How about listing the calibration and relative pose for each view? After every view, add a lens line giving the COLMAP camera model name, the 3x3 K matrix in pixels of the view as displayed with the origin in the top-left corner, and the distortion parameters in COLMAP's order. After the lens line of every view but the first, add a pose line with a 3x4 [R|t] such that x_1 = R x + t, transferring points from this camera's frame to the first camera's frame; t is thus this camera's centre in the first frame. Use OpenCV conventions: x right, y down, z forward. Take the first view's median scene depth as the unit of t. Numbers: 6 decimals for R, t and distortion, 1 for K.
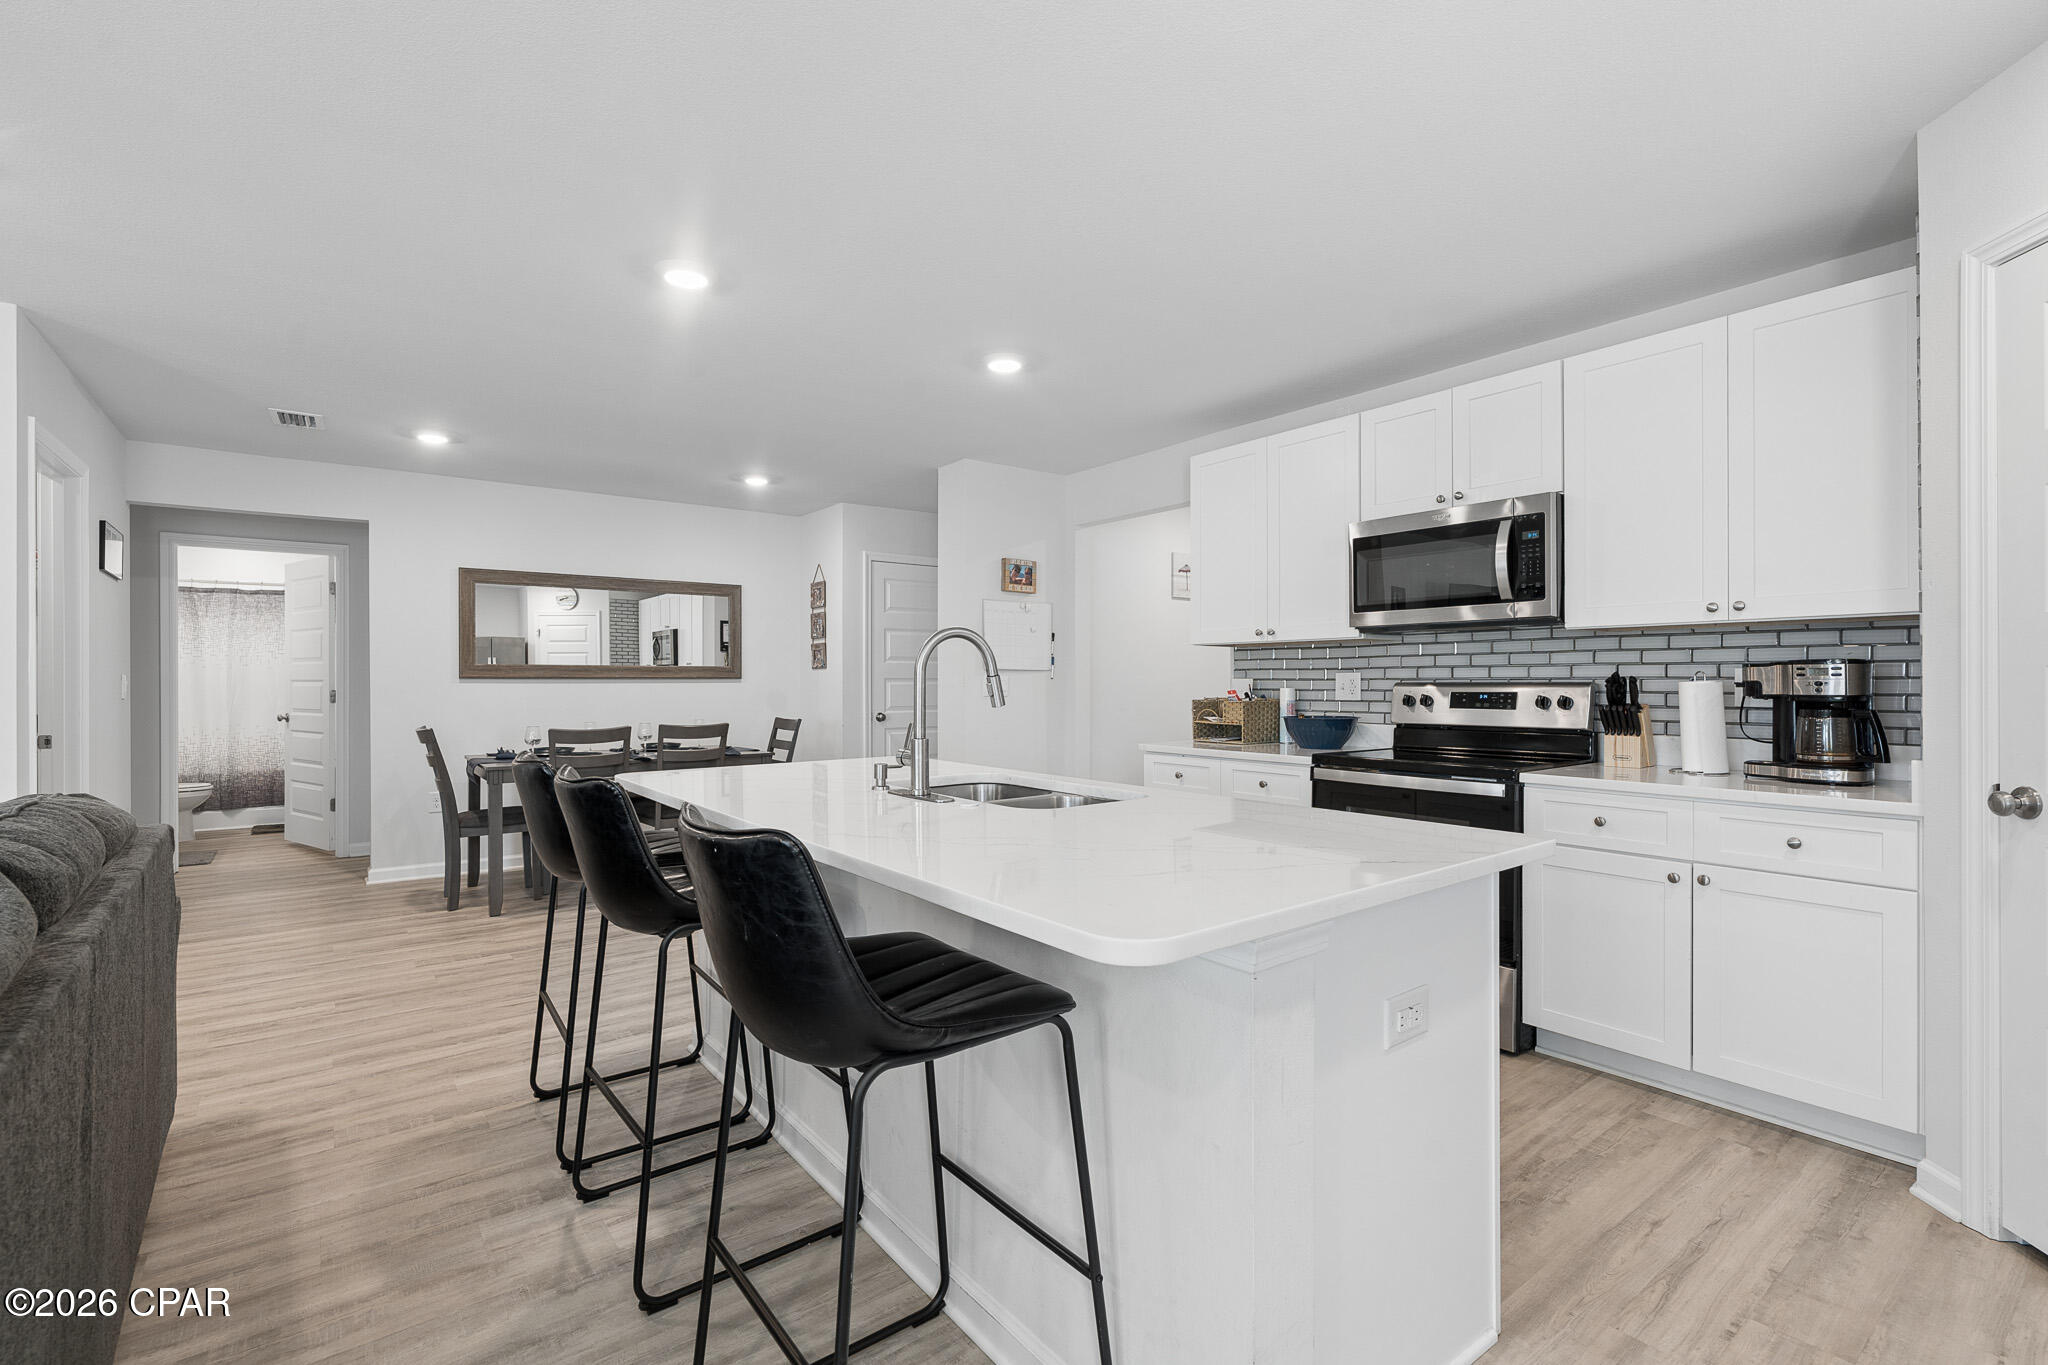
lens RADIAL K [[943.3, 0, 1024.7], [0, 943.3, 678.5], [0, 0, 1]] dist [0.003944, 0.000074]
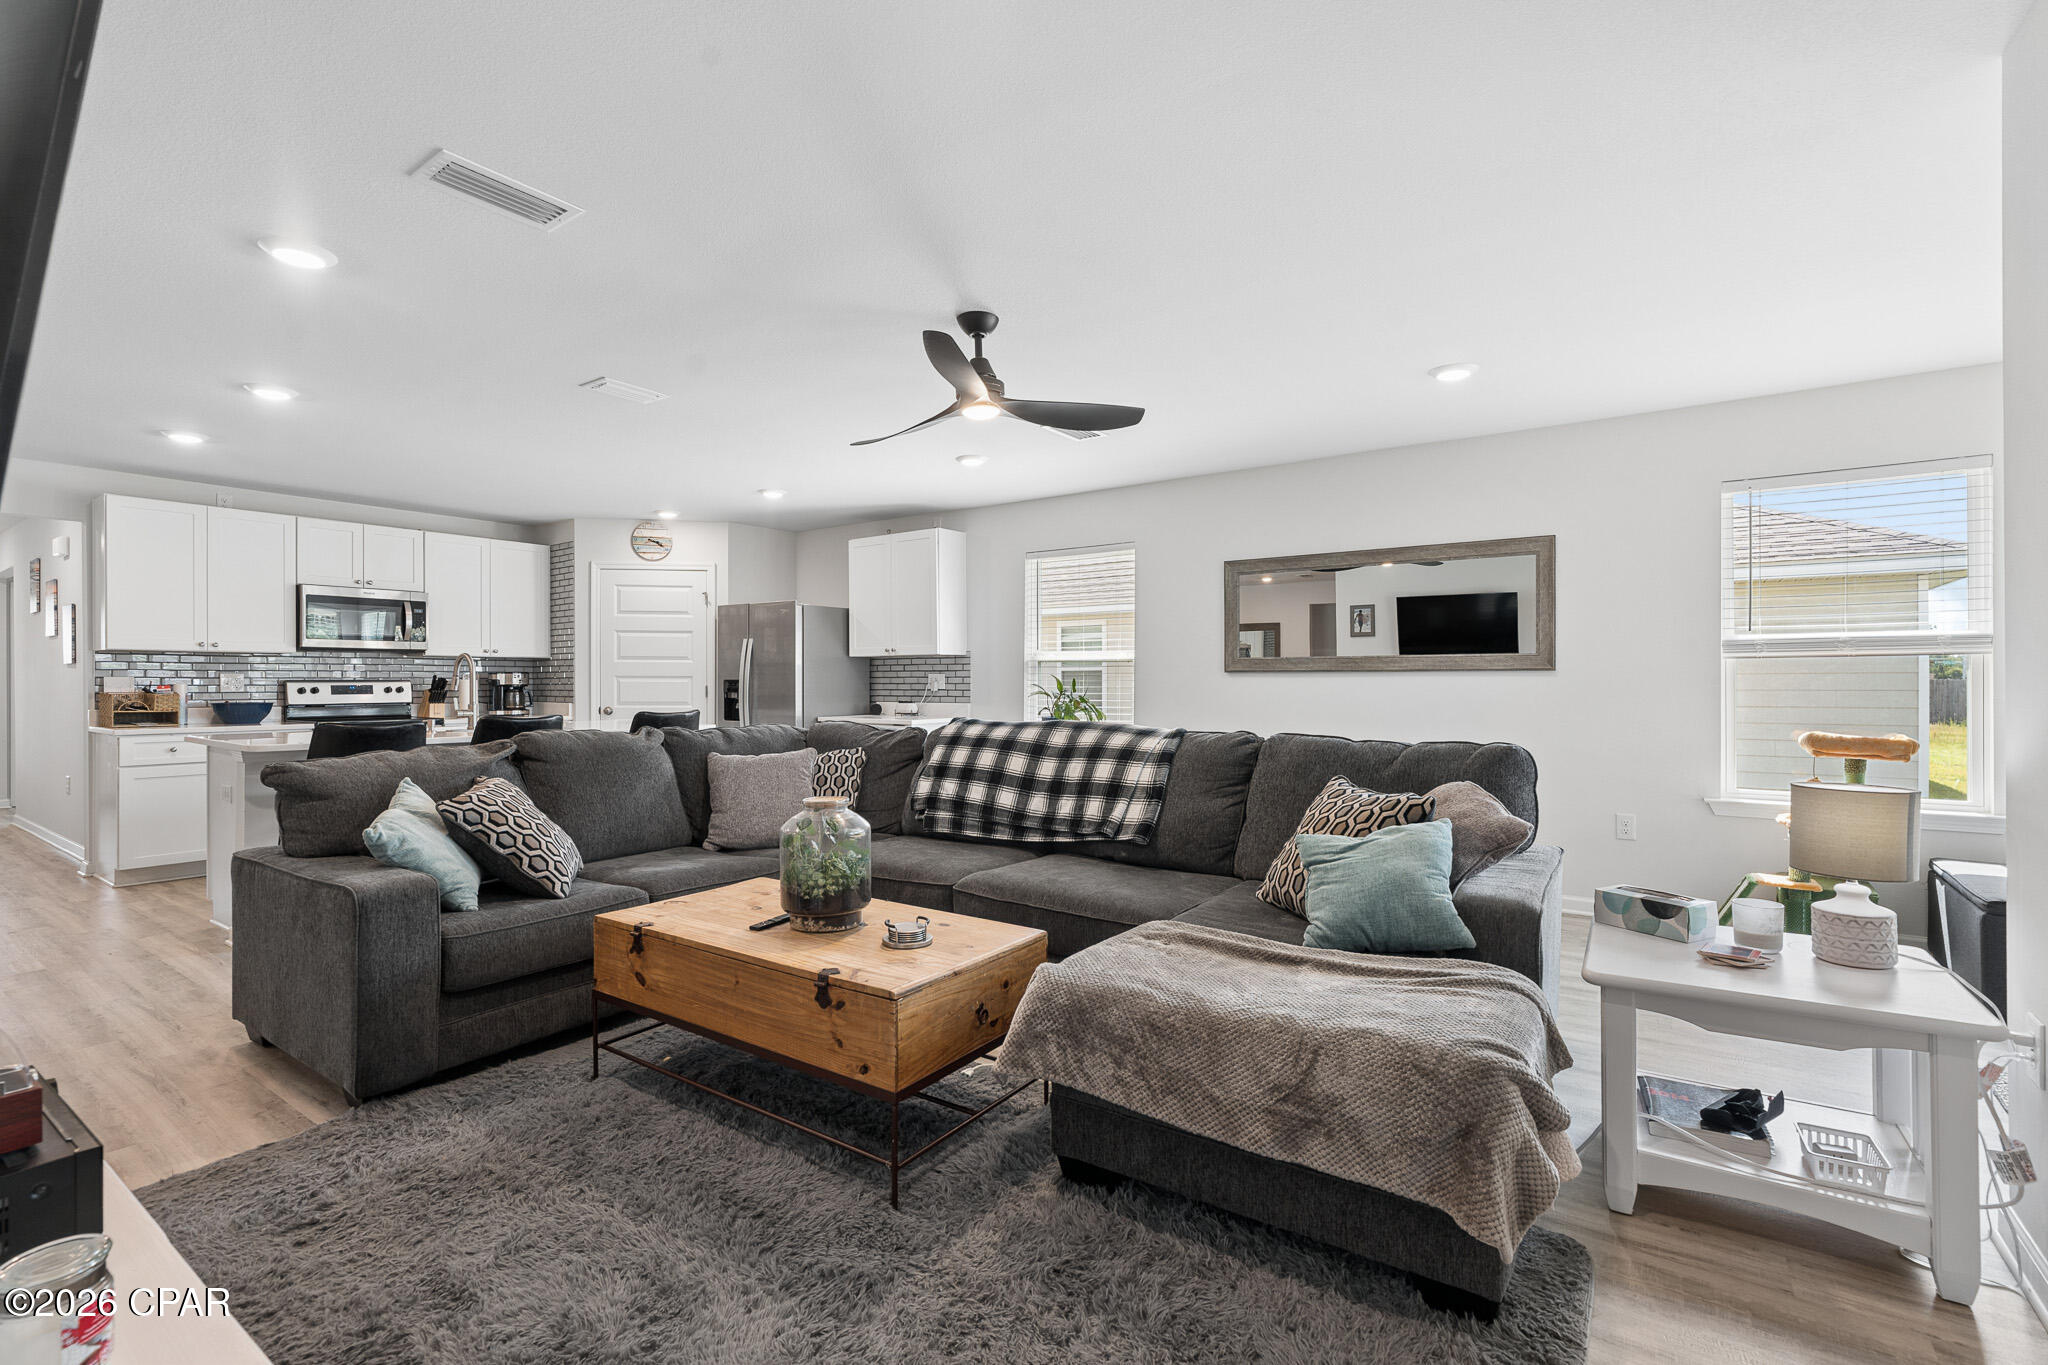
lens RADIAL K [[943.3, 0, 1033.2], [0, 943.3, 686.2], [0, 0, 1]] dist [0.003944, 0.000074]
pose [[-0.299234, 0.010036, 0.954127, -1.525277], [0.010102, 0.999922, -0.007349, 0.039238], [-0.954126, 0.007440, -0.299312, 0.242274]]
